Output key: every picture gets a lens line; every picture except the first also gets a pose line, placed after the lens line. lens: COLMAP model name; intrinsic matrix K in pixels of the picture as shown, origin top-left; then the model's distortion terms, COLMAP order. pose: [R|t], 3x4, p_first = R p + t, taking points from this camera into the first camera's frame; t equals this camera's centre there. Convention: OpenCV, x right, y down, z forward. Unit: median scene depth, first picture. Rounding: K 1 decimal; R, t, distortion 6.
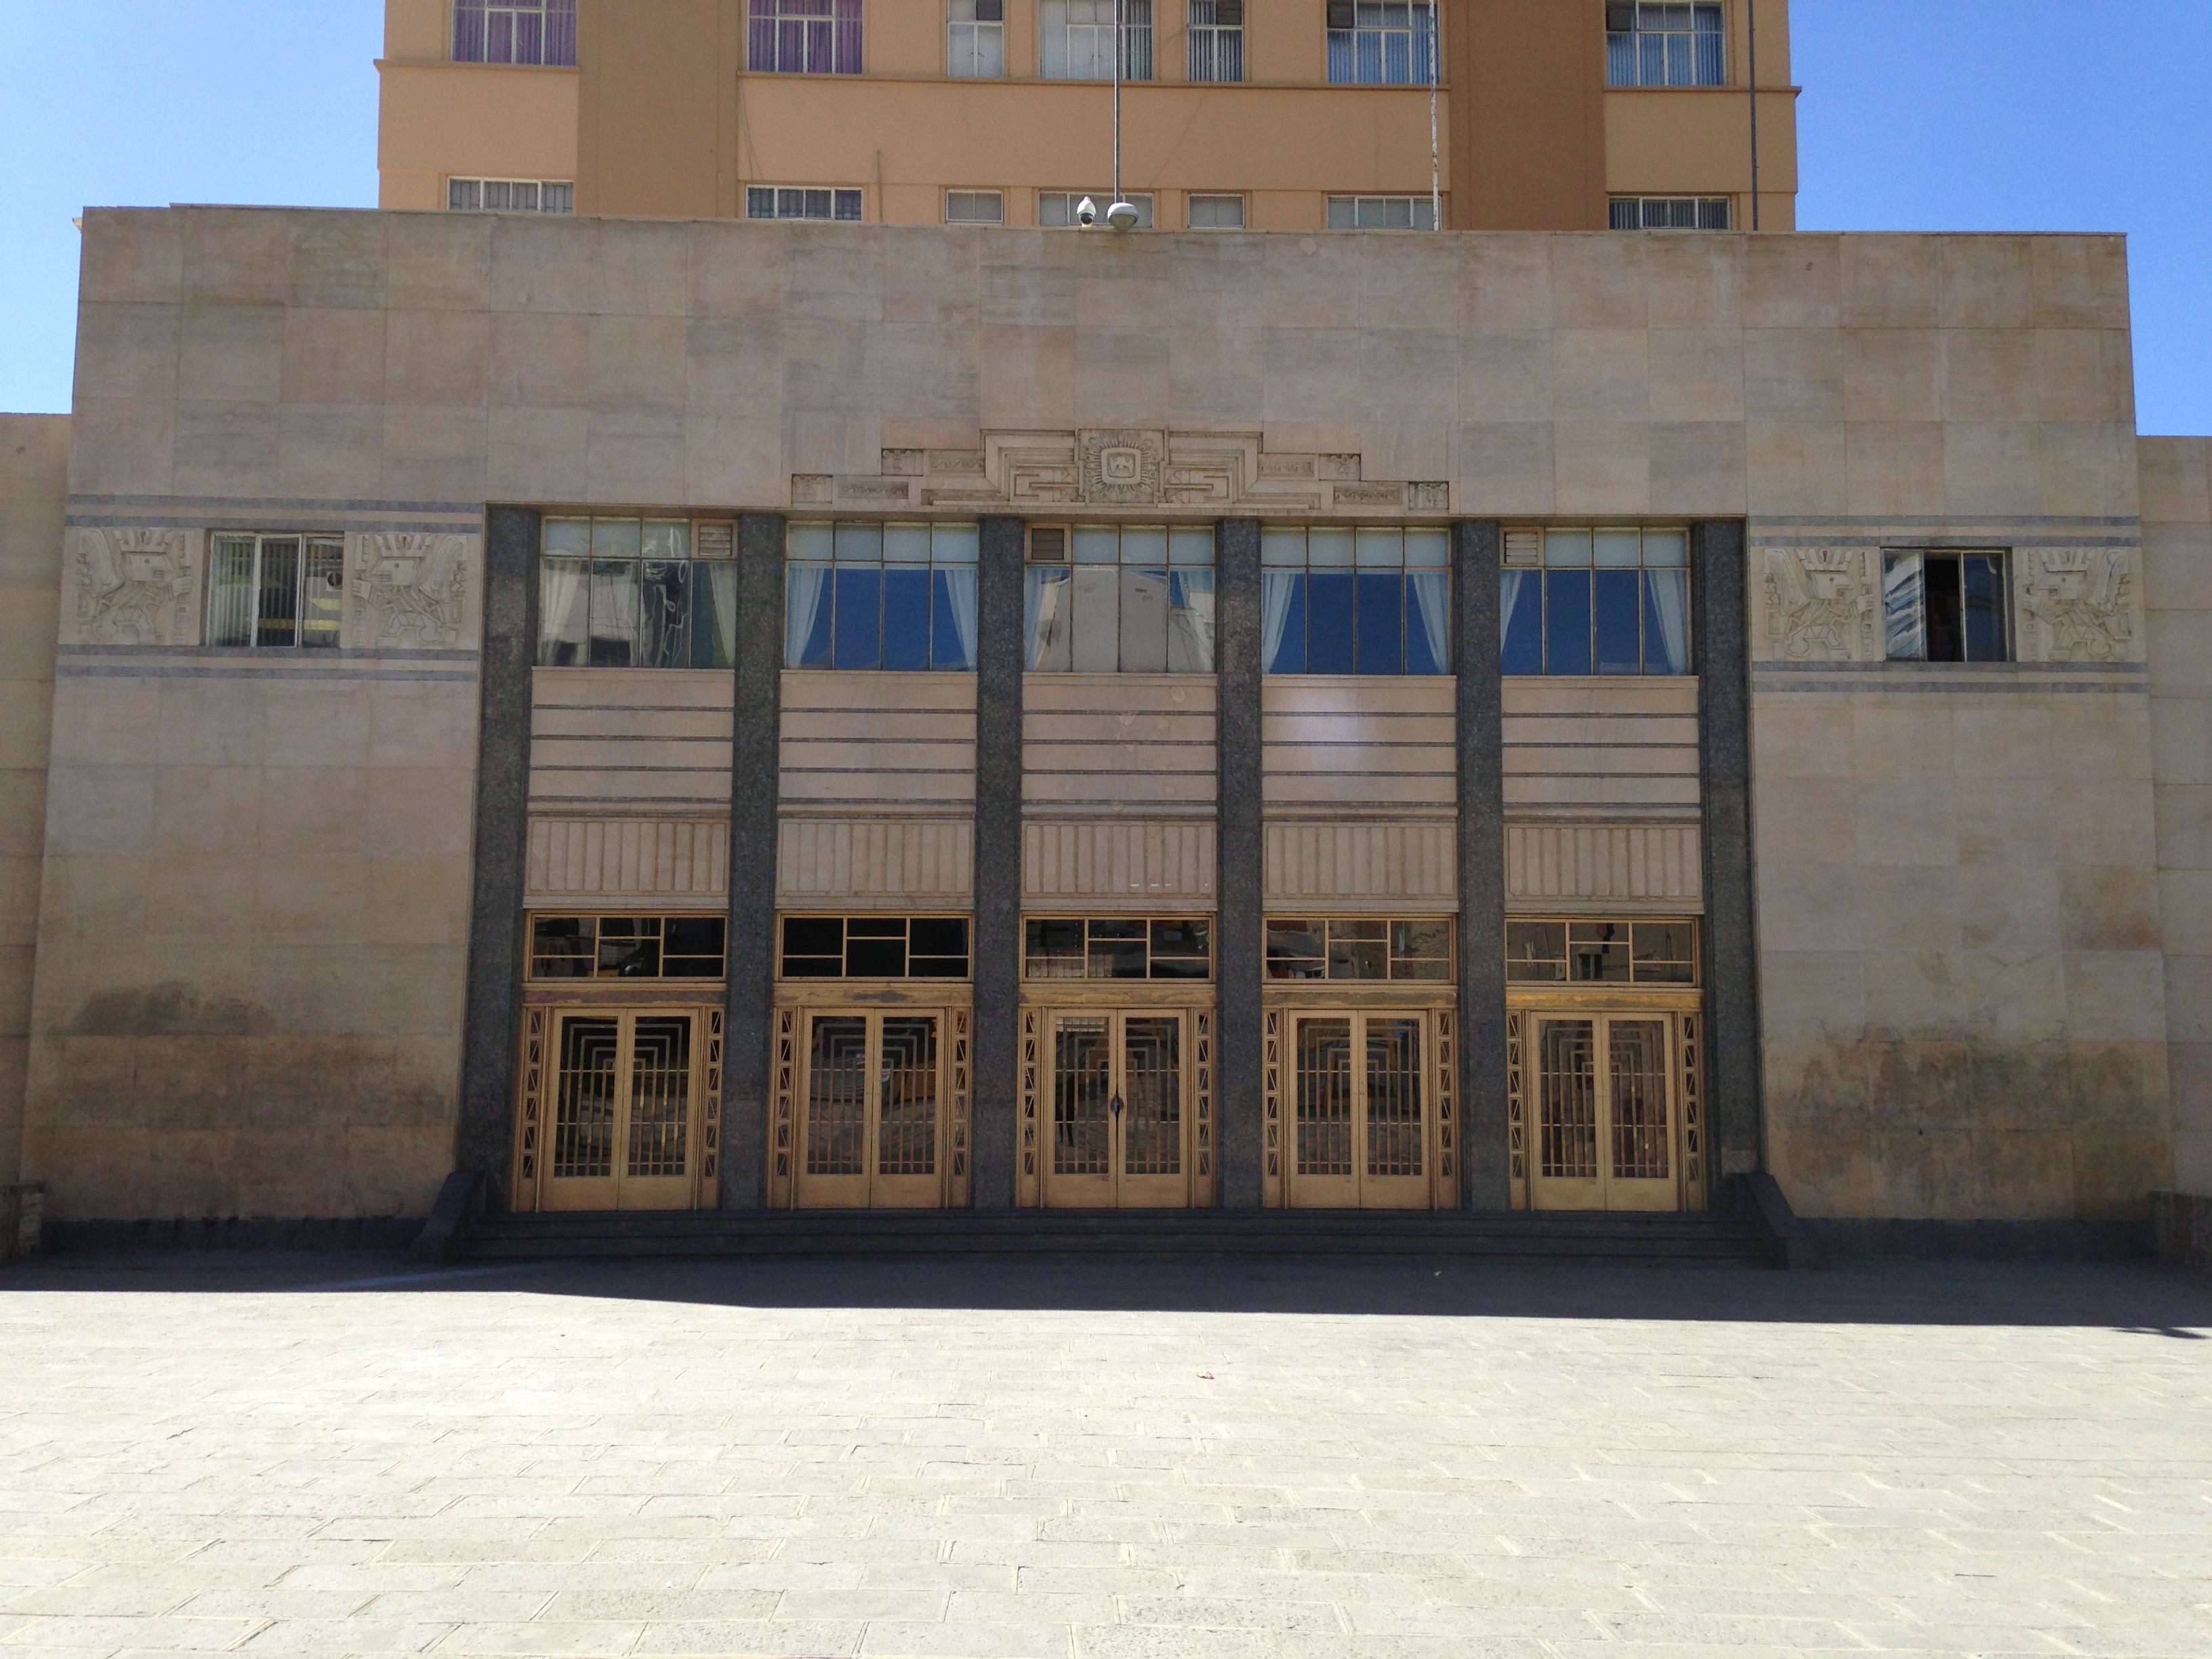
lens RADIAL K [[2004.4, 0, 1106.0], [0, 2004.4, 829.5], [0, 0, 1]] dist [0.178057, -0.259404]
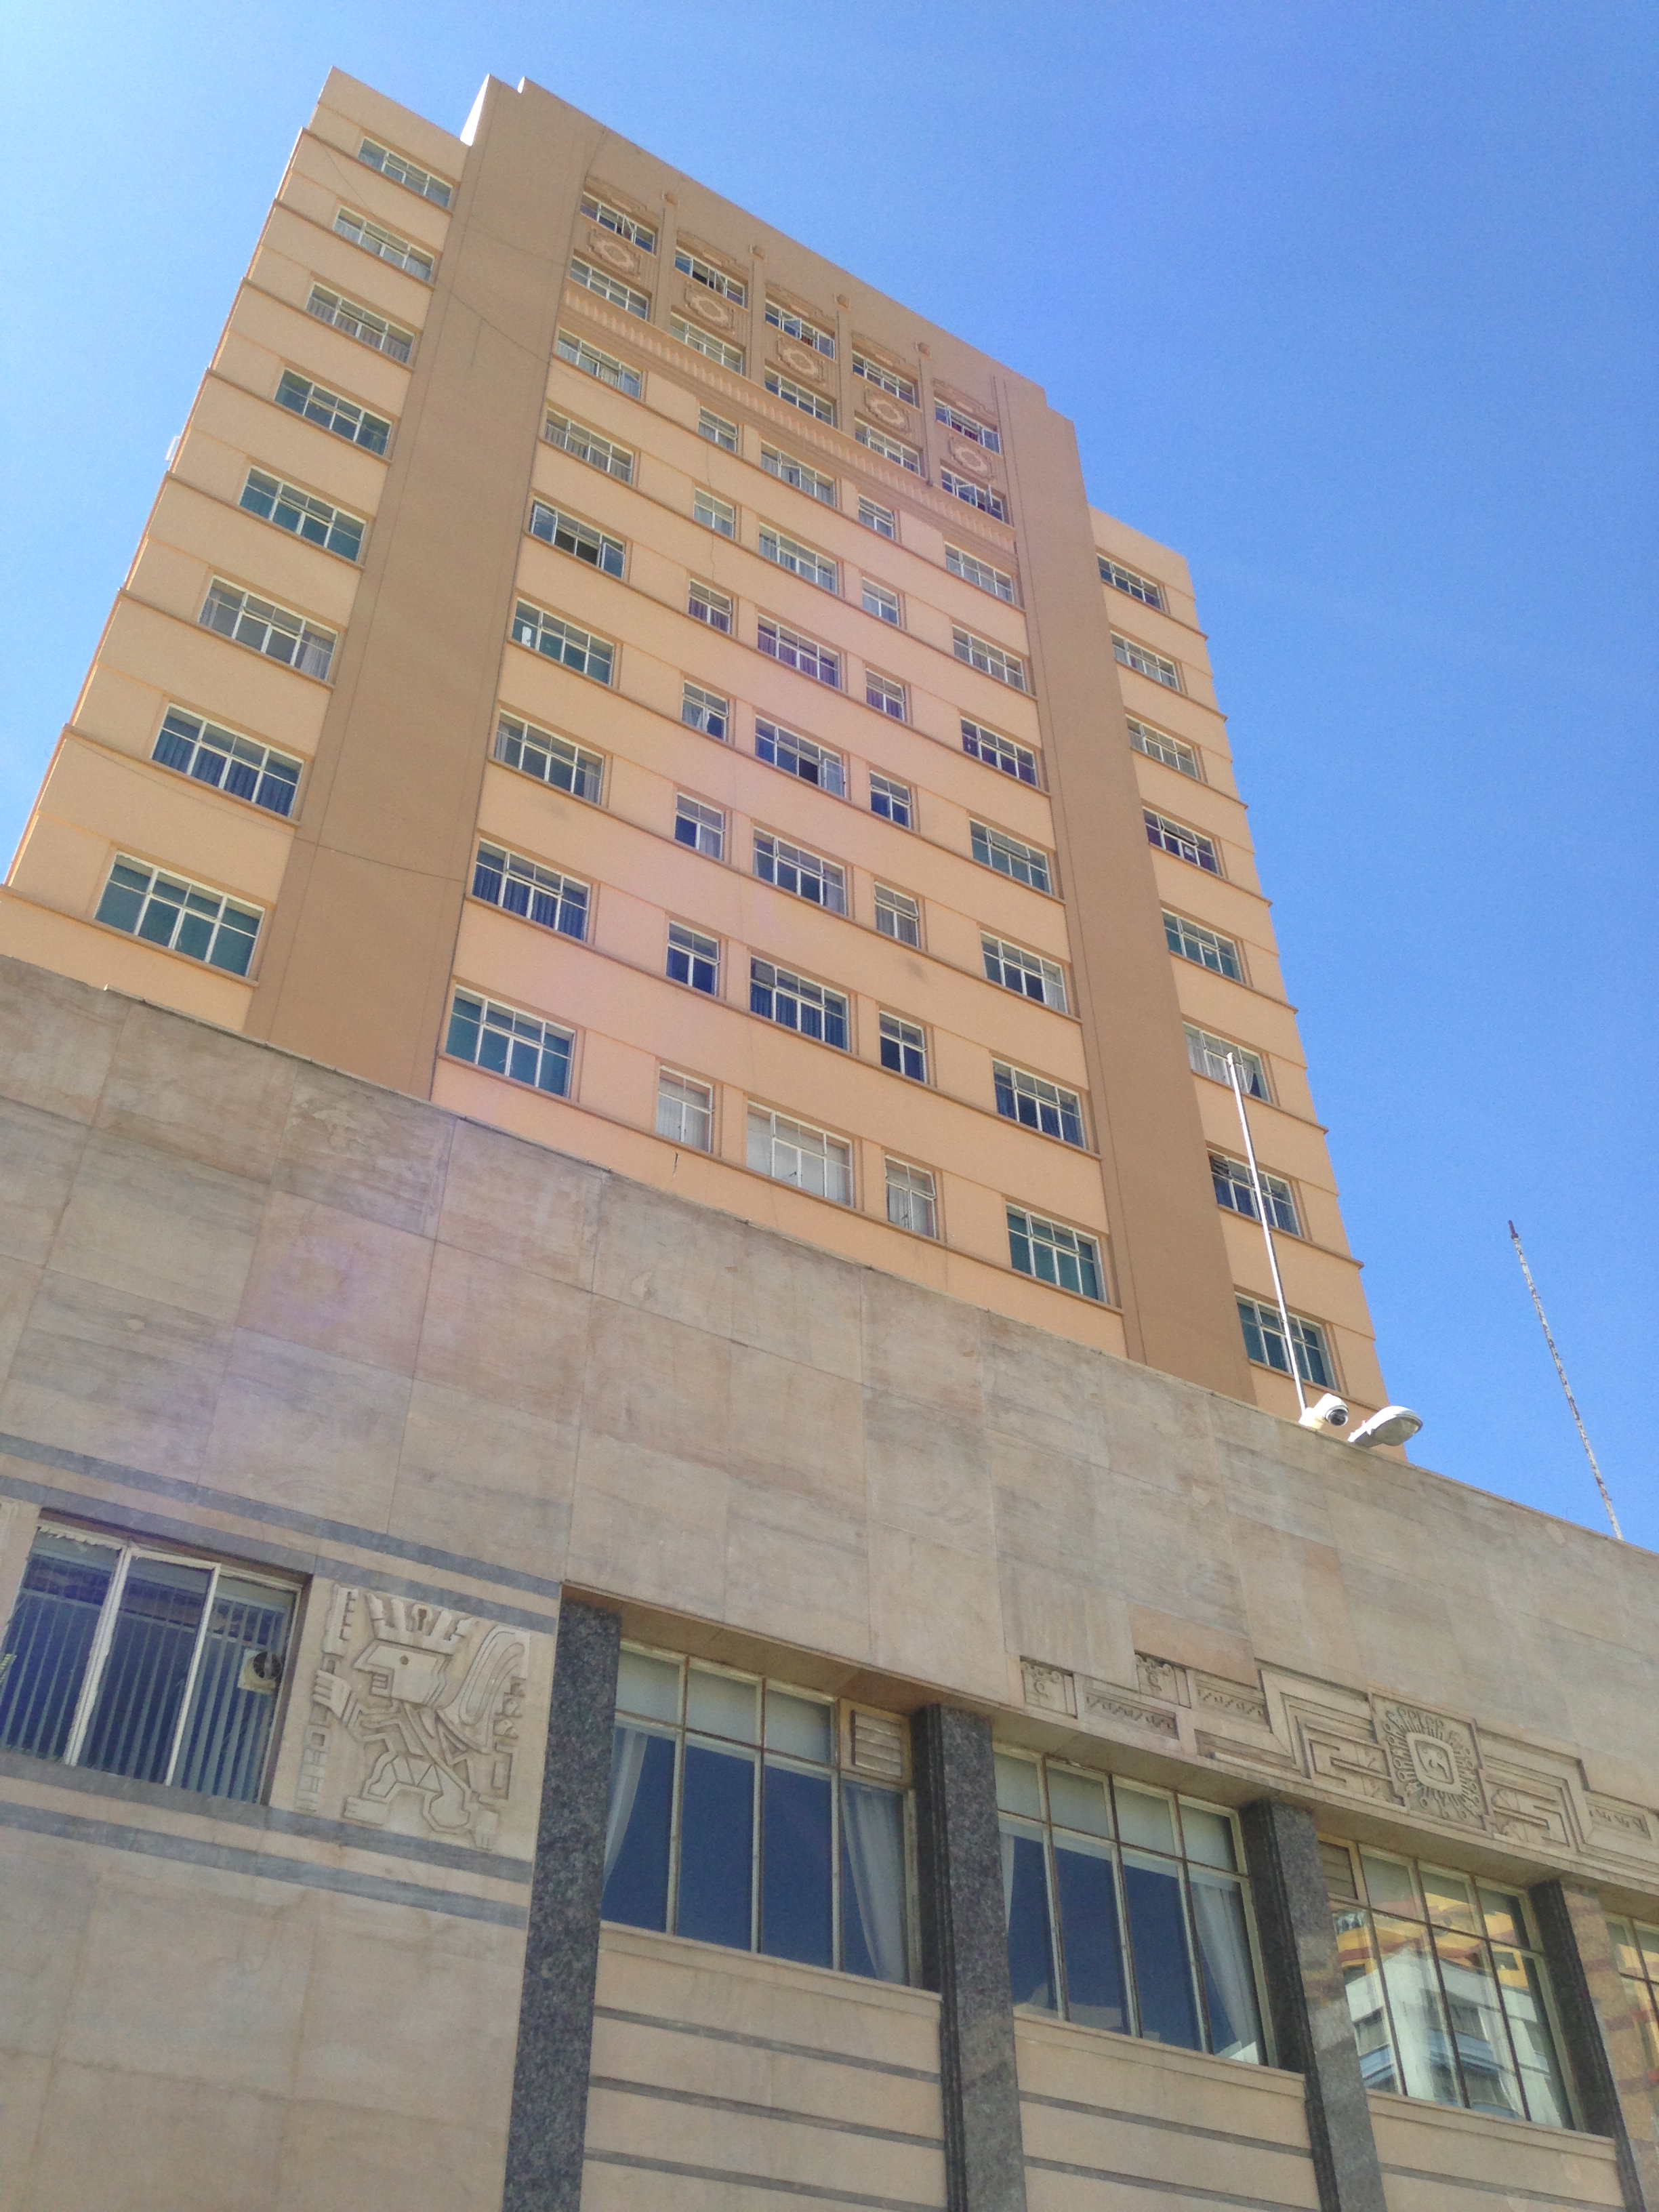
lens RADIAL K [[2004.4, 0, 844.2], [0, 2004.4, 1099.6], [0, 0, 1]] dist [0.178057, -0.259404]
pose [[0.870837, 0.324493, 0.369253, -0.475452], [-0.036680, 0.791967, -0.609461, 0.062079], [-0.490202, 0.517197, 0.701576, 0.517365]]
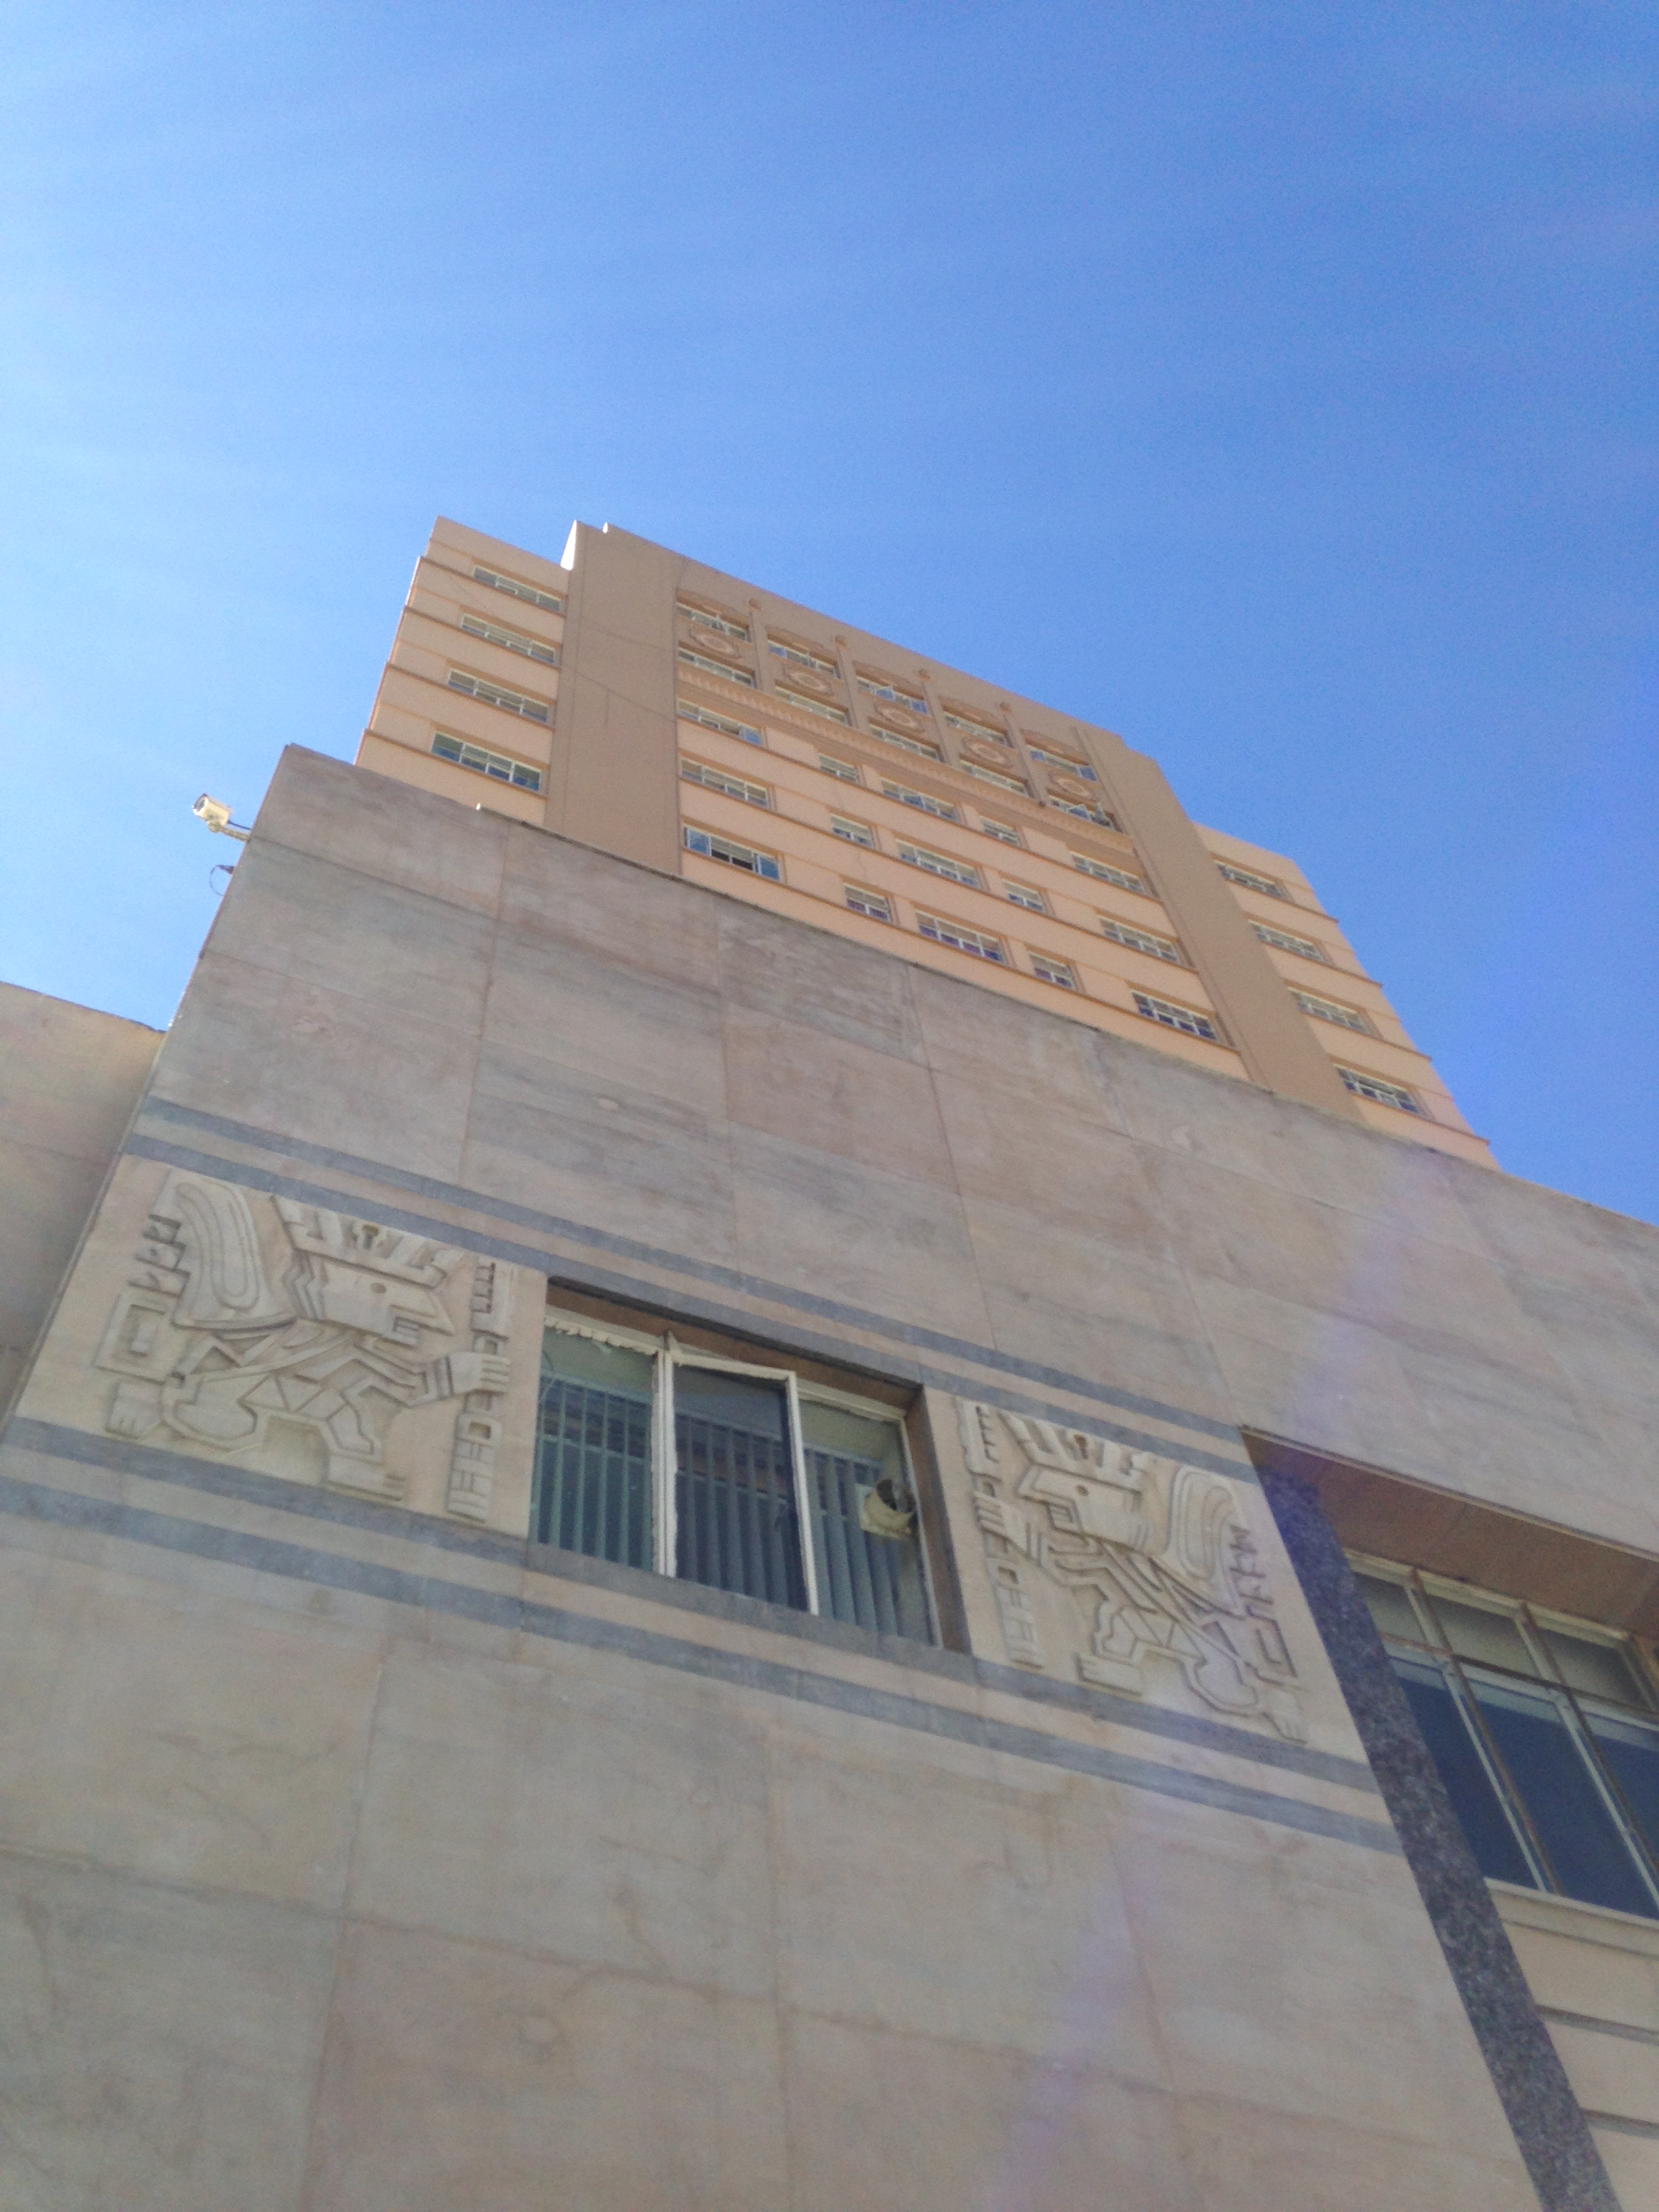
lens RADIAL K [[1961.8, 0, 834.1], [0, 1961.8, 1071.4], [0, 0, 1]] dist [0.171062, -0.212702]
pose [[0.929320, 0.270875, 0.250980, -0.475318], [0.039058, 0.603742, -0.796222, 0.081080], [-0.367204, 0.749748, 0.550490, 0.777307]]
